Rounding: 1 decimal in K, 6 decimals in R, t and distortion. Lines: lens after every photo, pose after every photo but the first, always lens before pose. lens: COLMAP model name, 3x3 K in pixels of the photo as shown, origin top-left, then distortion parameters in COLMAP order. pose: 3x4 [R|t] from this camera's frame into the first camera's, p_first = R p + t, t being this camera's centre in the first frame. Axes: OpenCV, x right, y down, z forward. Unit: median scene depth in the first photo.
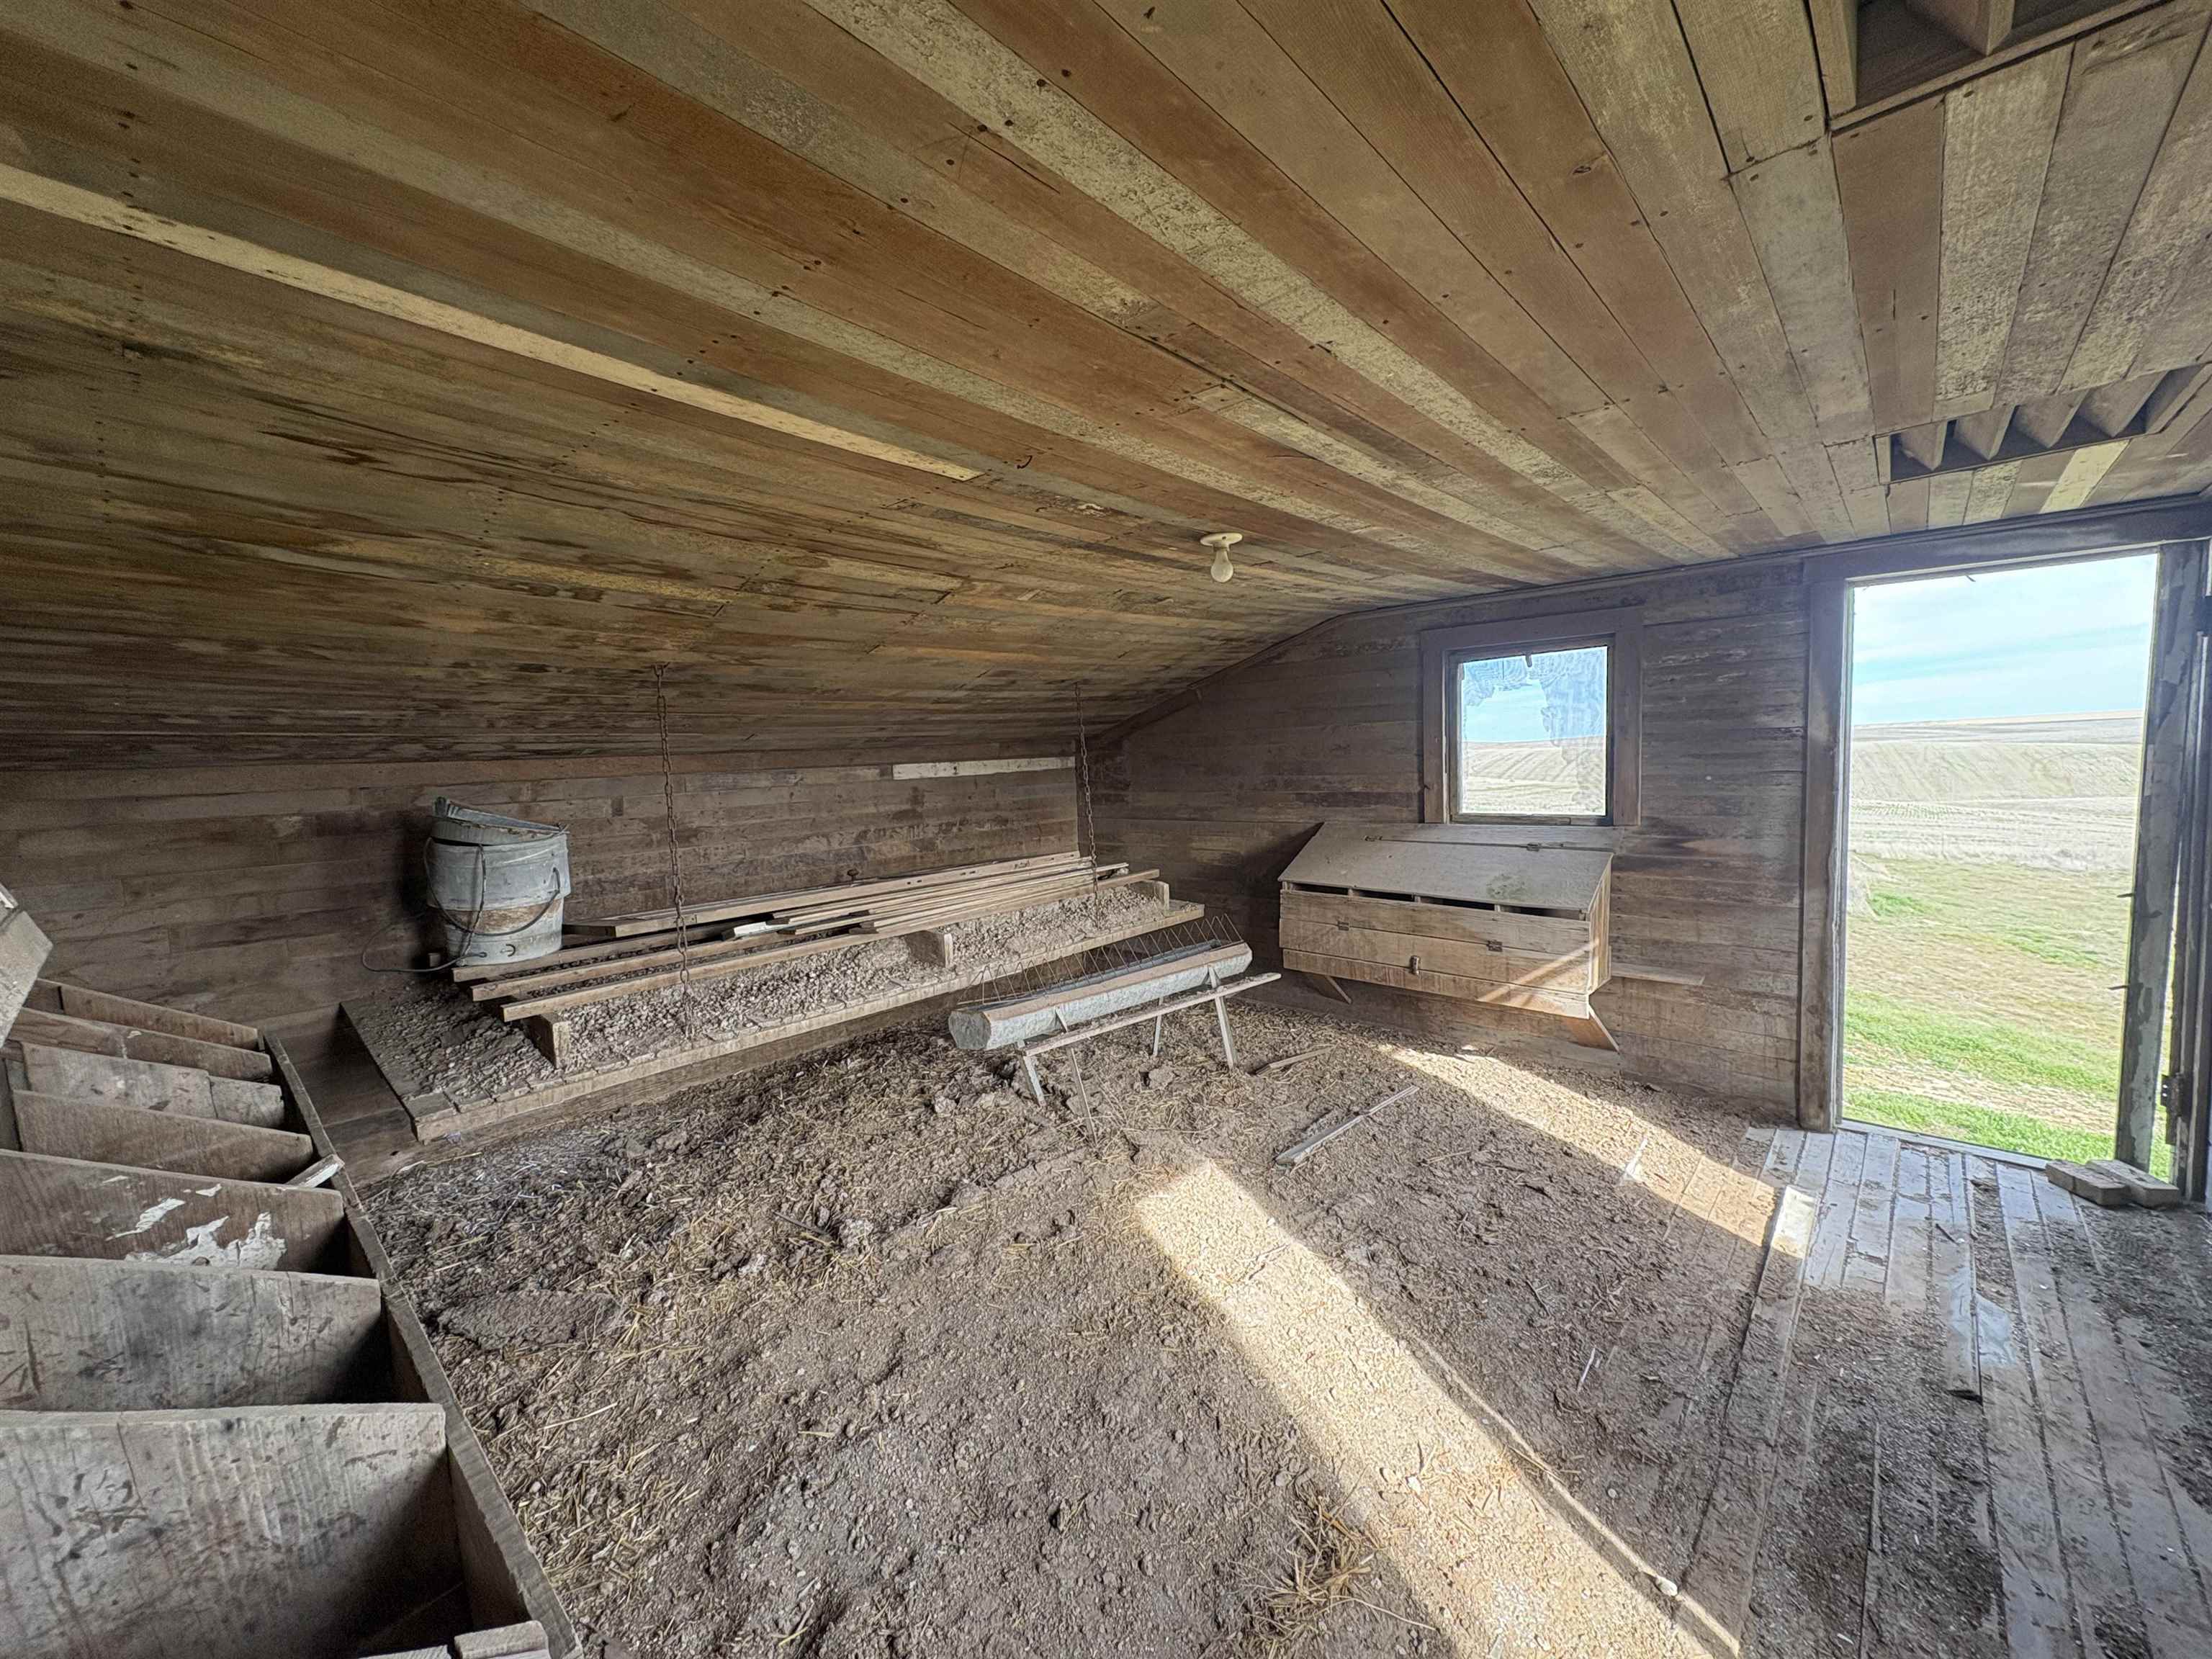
lens RADIAL K [[883.3, 0, 1106.2], [0, 883.3, 827.3], [0, 0, 1]] dist [0.000039, -0.000045]
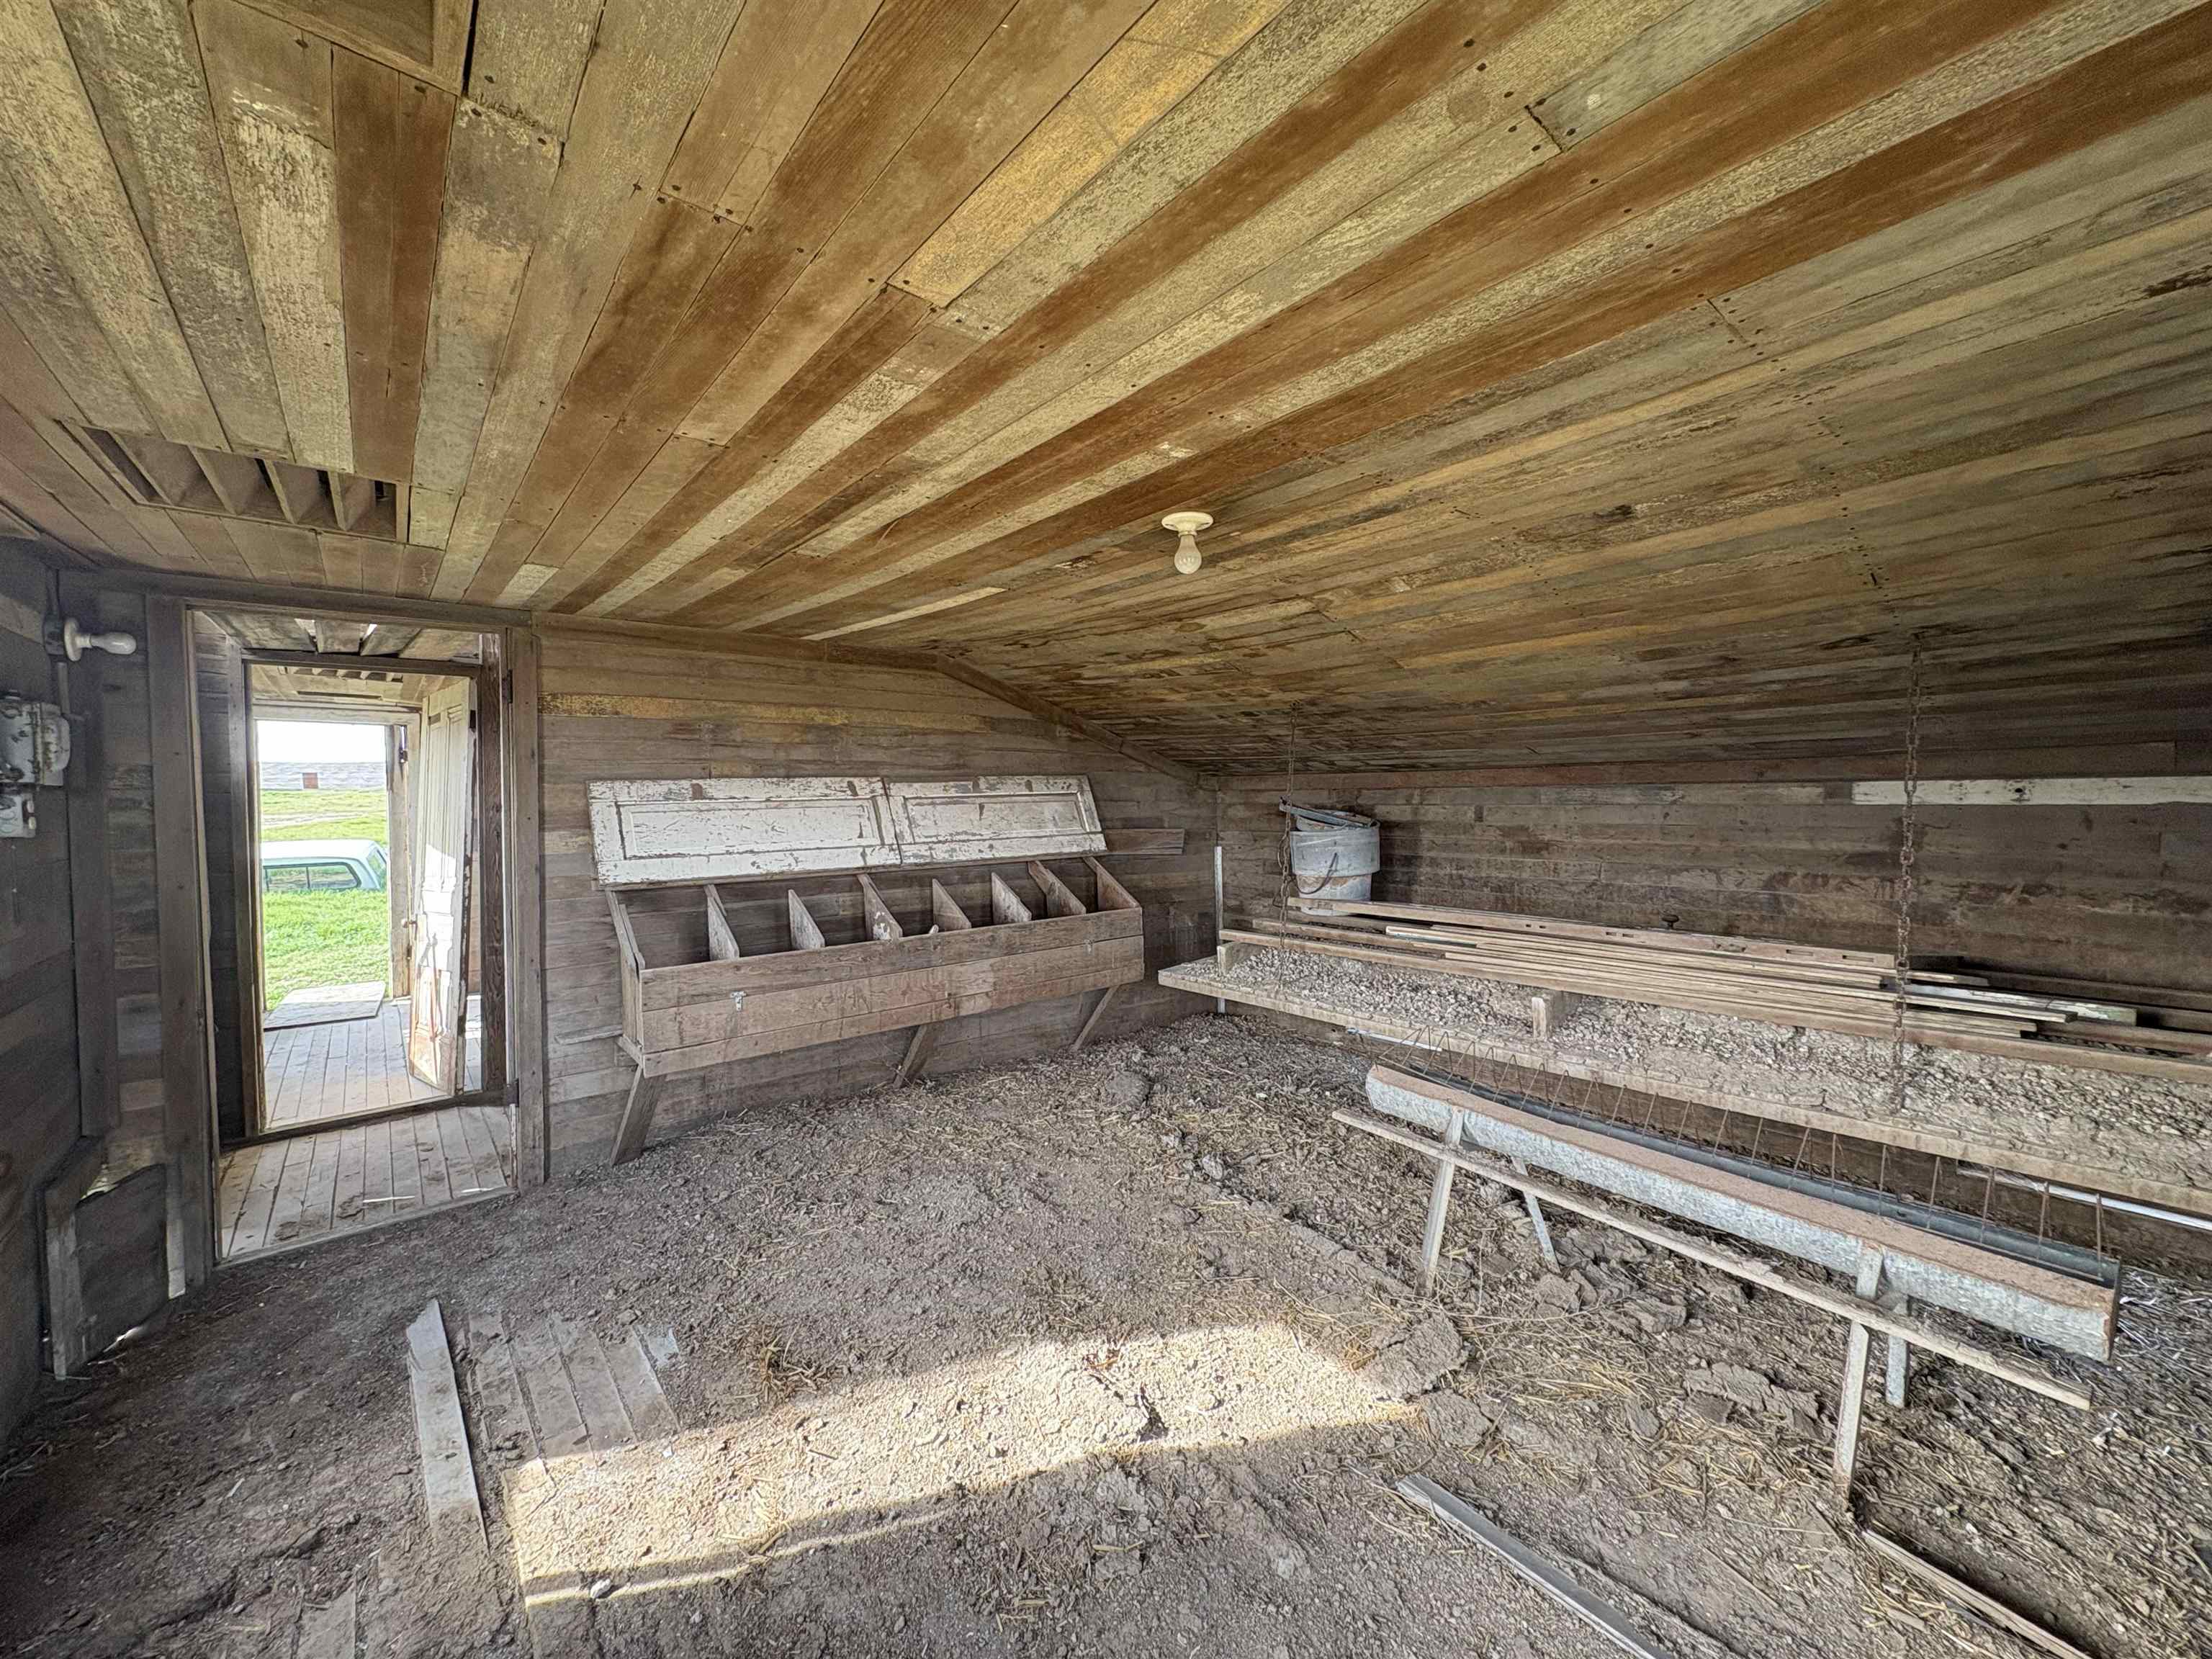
lens RADIAL K [[883.3, 0, 1106.5], [0, 883.3, 825.5], [0, 0, 1]] dist [0.000039, -0.000045]
pose [[-0.138257, 0.076253, -0.987457, 0.581880], [-0.067805, 0.993964, 0.086249, -0.068128], [0.988073, 0.078879, -0.132252, 0.636364]]
